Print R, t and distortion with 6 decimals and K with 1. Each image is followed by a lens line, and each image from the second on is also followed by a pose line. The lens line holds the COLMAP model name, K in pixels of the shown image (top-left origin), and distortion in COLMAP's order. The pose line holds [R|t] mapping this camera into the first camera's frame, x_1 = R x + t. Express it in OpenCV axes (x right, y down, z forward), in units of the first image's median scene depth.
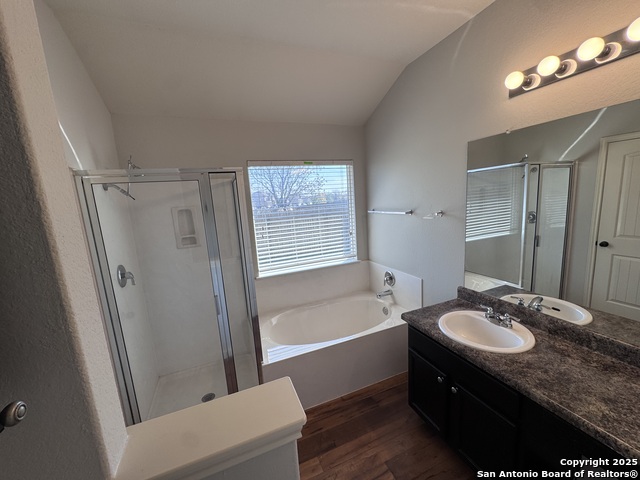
lens RADIAL K [[254.2, 0, 320.0], [0, 254.2, 240.0], [0, 0, 1]] dist [0.000416, 0.000319]
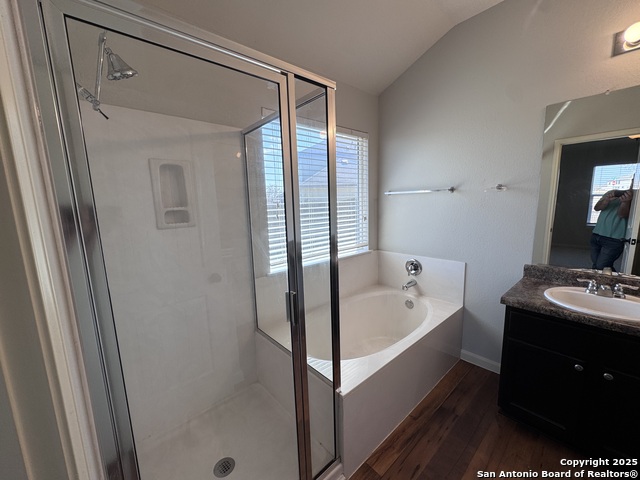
lens RADIAL K [[254.2, 0, 320.0], [0, 254.2, 240.0], [0, 0, 1]] dist [0.000416, 0.000319]
pose [[0.944604, -0.012386, 0.327978, -0.342155], [0.021615, 0.999466, -0.024509, 0.072493], [-0.327500, 0.030240, 0.944367, 0.266723]]
